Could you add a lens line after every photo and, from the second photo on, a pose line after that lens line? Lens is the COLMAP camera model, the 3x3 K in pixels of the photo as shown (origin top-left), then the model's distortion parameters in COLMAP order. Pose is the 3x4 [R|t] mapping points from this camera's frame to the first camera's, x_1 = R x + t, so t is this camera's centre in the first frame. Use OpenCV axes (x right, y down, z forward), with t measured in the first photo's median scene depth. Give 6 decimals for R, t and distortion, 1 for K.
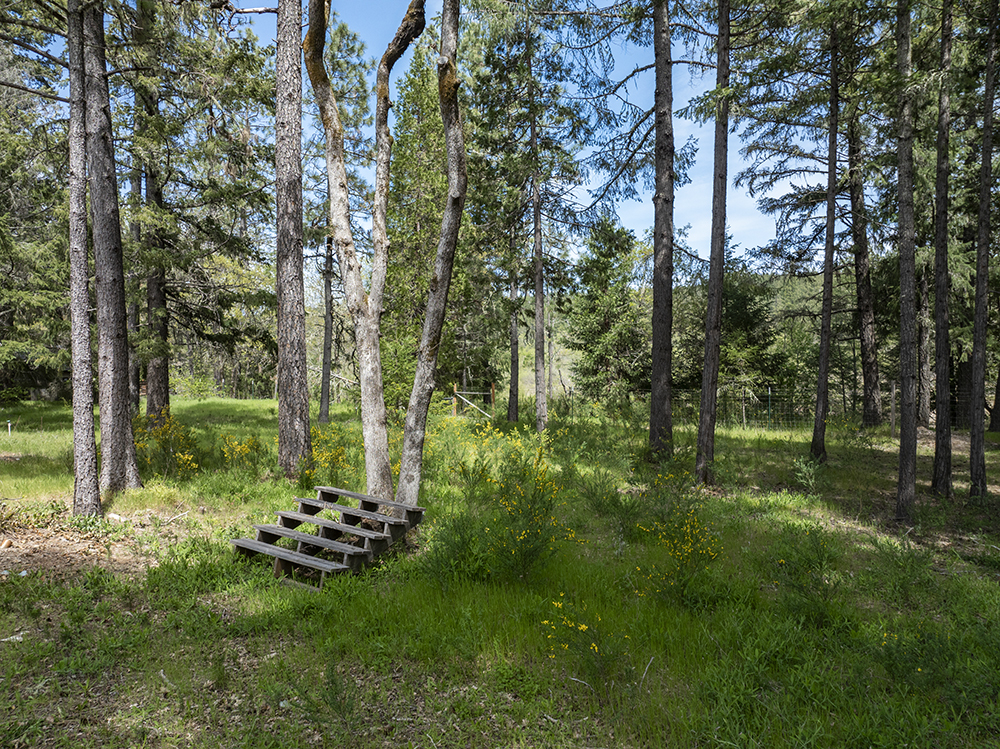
lens RADIAL K [[703.2, 0, 500.0], [0, 703.2, 374.5], [0, 0, 1]] dist [-0.047351, 0.028340]
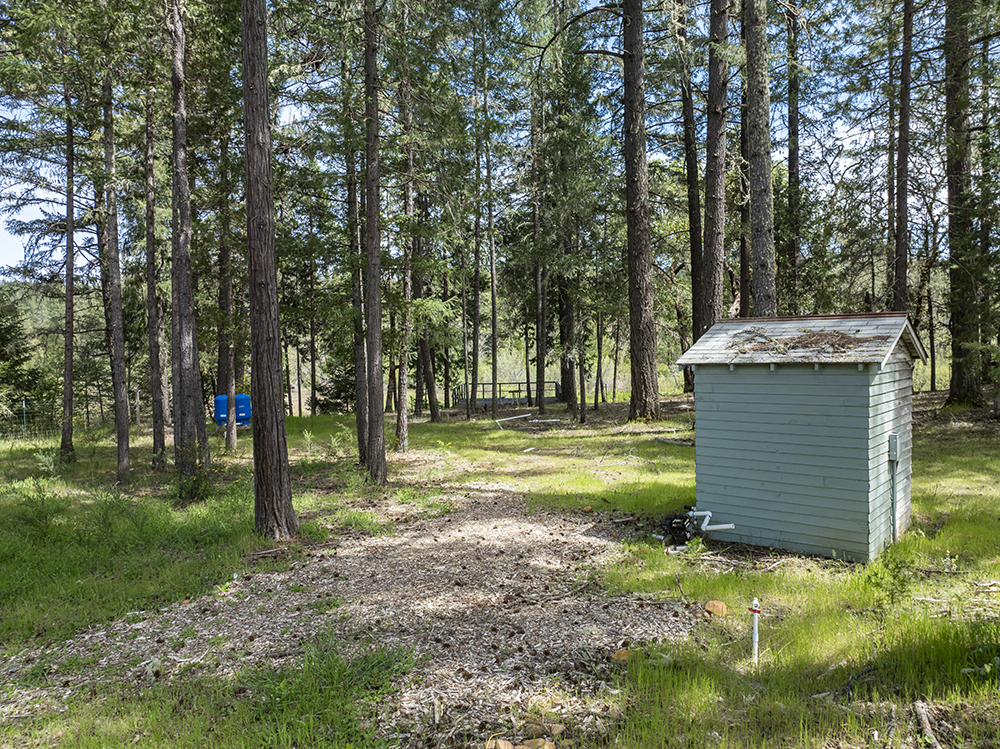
lens RADIAL K [[703.2, 0, 500.0], [0, 703.2, 374.5], [0, 0, 1]] dist [-0.047351, 0.028340]
pose [[0.576080, -0.024815, 0.817017, -0.051453], [0.042071, 0.999114, 0.000682, 0.007763], [-0.816310, 0.033980, 0.576614, -0.188608]]
